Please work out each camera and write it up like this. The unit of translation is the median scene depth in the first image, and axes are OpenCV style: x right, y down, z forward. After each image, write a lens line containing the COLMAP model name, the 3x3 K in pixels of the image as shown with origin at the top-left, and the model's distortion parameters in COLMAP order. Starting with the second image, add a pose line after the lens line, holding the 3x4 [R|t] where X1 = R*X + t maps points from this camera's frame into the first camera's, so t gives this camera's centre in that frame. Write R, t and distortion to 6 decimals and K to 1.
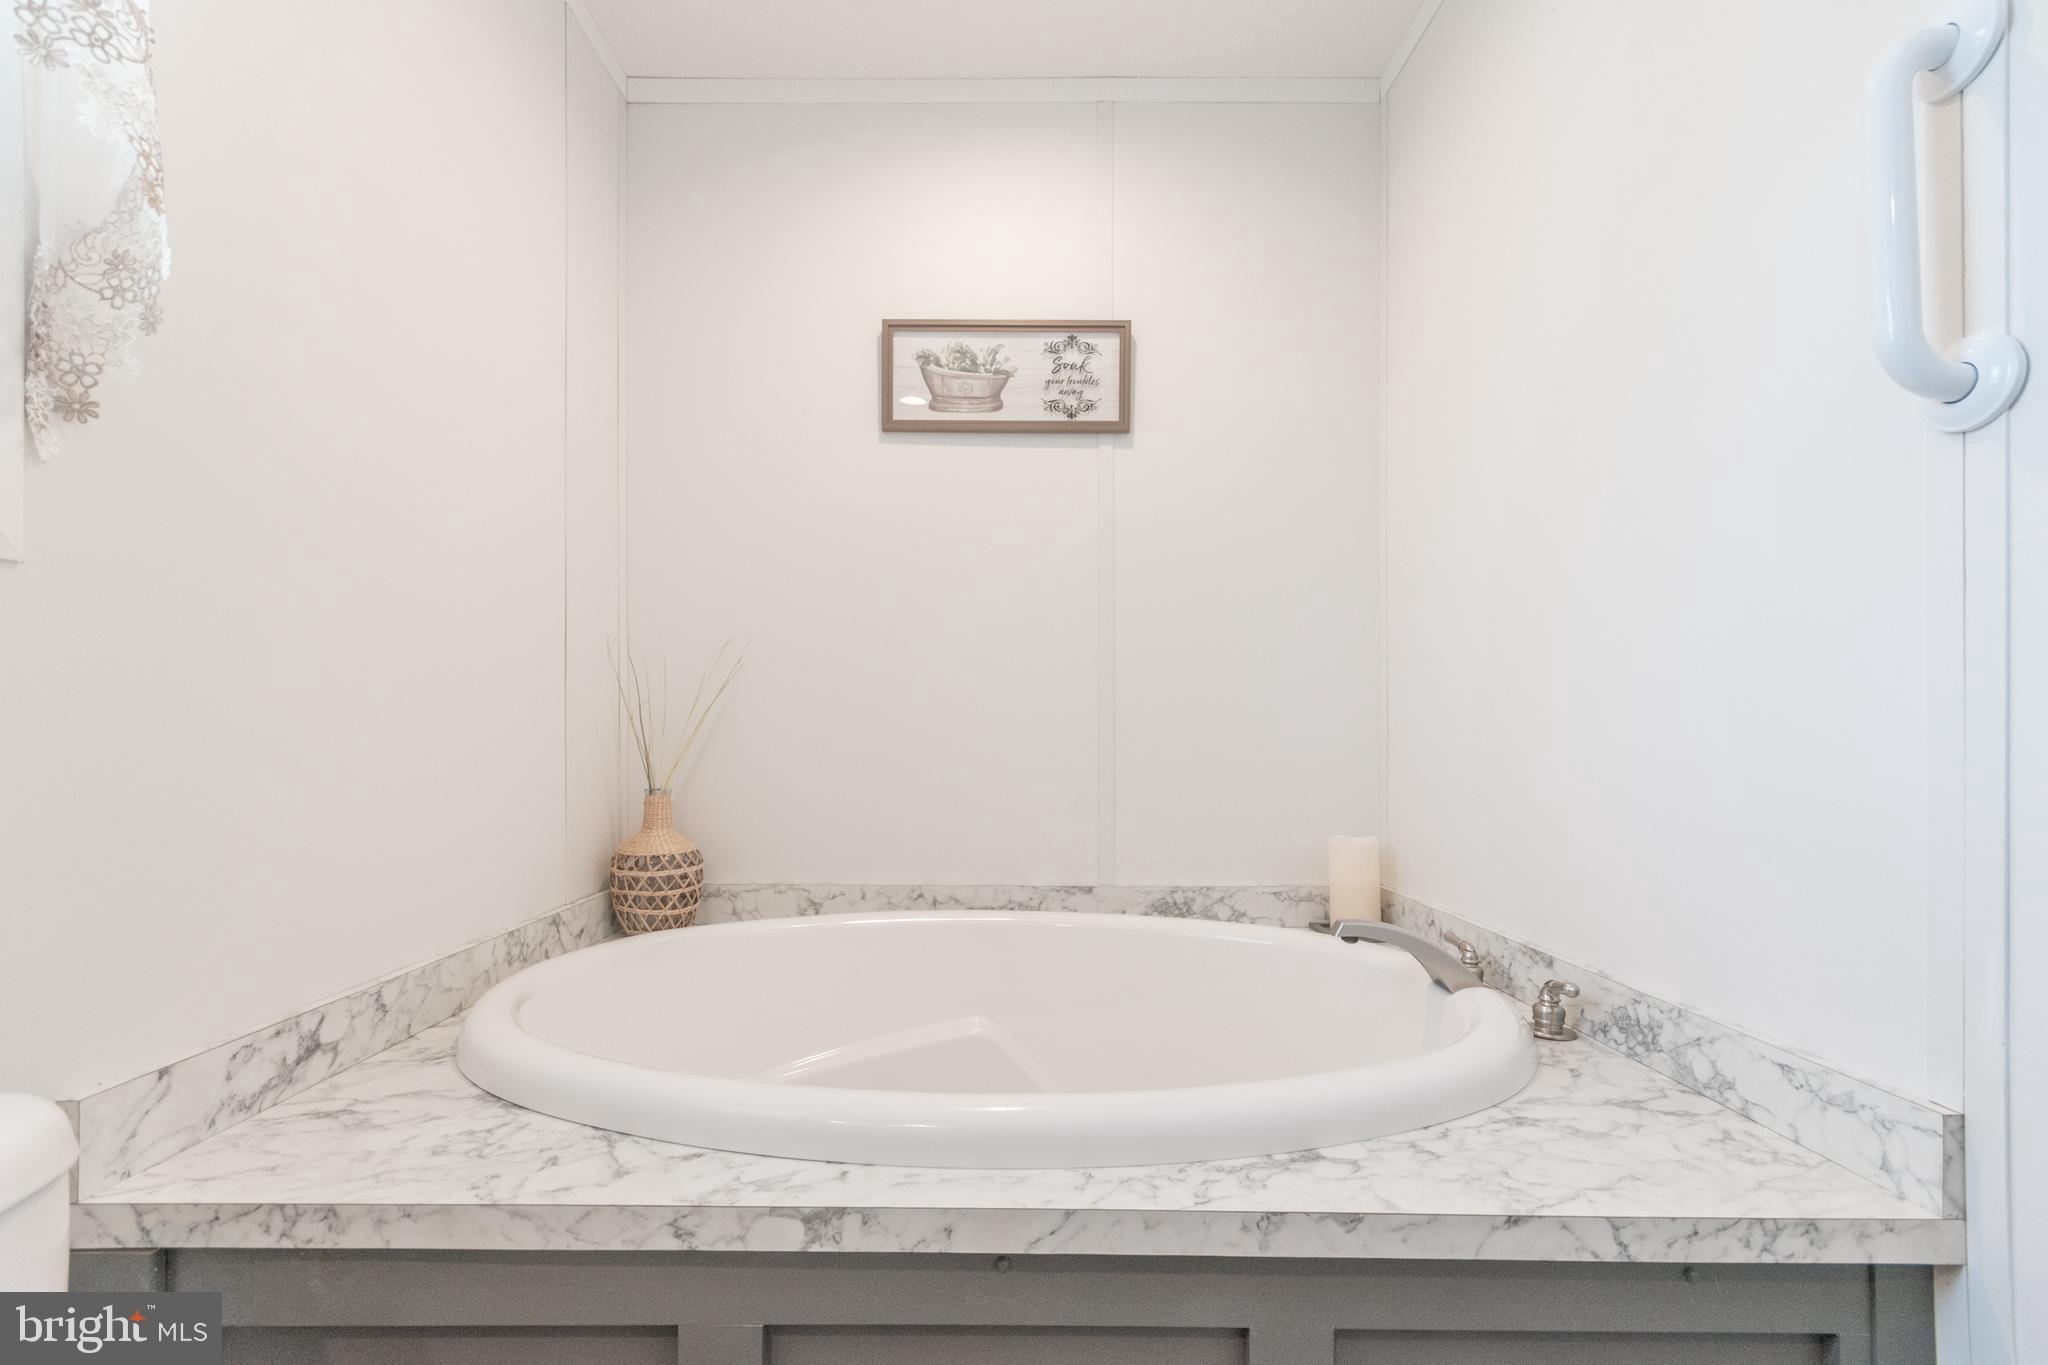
lens RADIAL K [[908.2, 0, 986.2], [0, 908.2, 754.4], [0, 0, 1]] dist [0.007723, 0.000128]
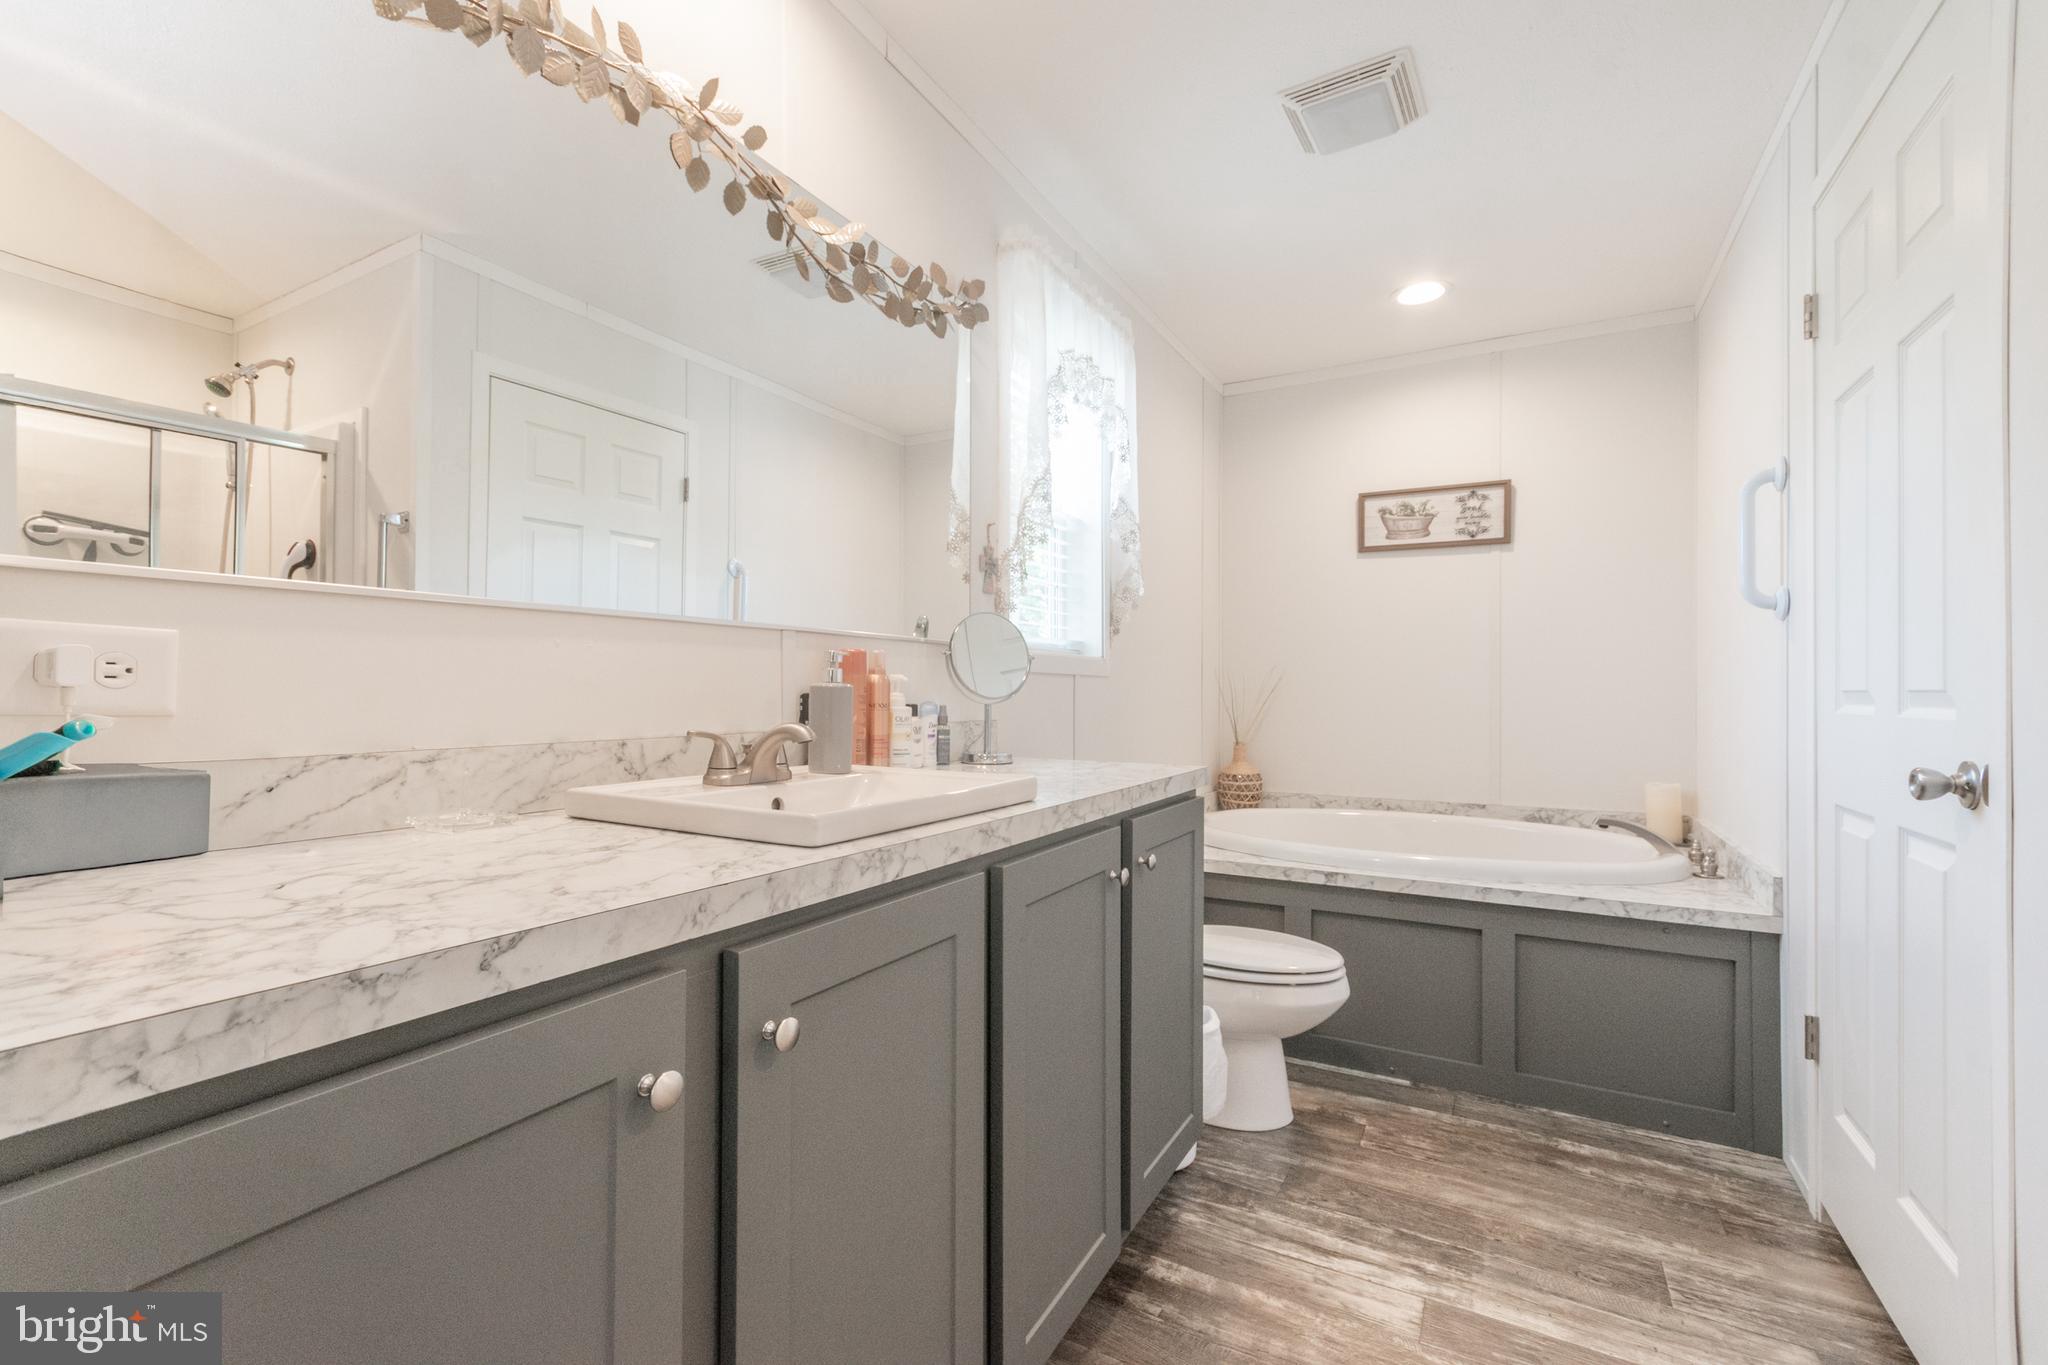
lens RADIAL K [[908.2, 0, 1017.5], [0, 908.2, 687.1], [0, 0, 1]] dist [0.007723, 0.000128]
pose [[0.882414, -0.002173, -0.470469, 0.144744], [-0.010870, 0.999628, -0.025006, -0.027346], [0.470348, 0.027179, 0.882062, -0.963304]]
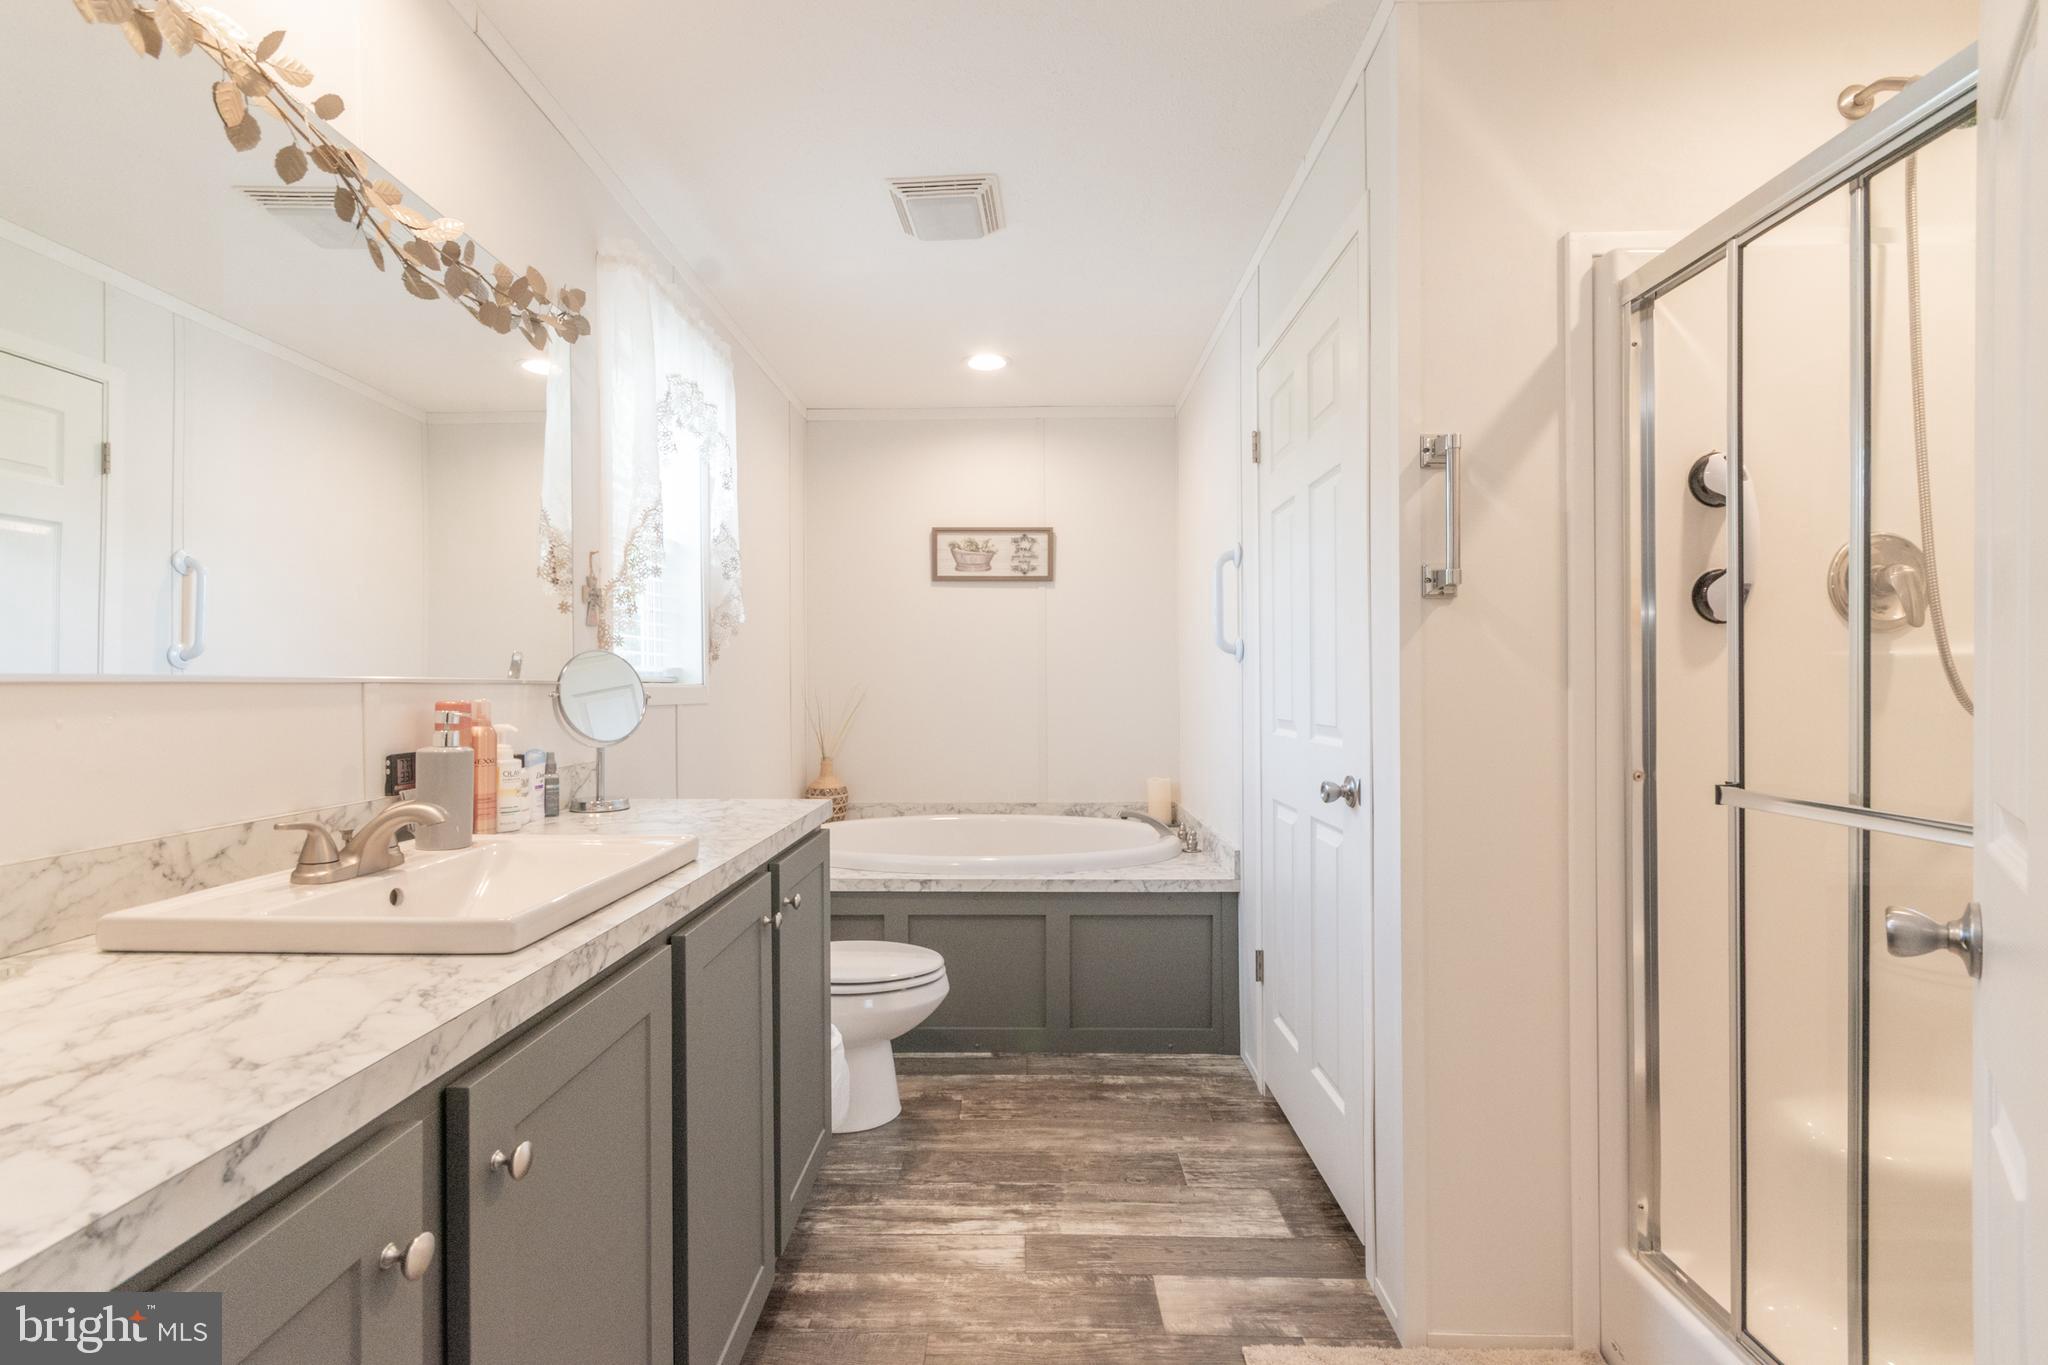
lens RADIAL K [[908.2, 0, 1026.5], [0, 908.2, 684.5], [0, 0, 1]] dist [0.007723, 0.000128]
pose [[0.999931, -0.006505, 0.009748, 0.076878], [0.006713, 0.999748, -0.021426, -0.077768], [-0.009606, 0.021490, 0.999723, -1.051742]]
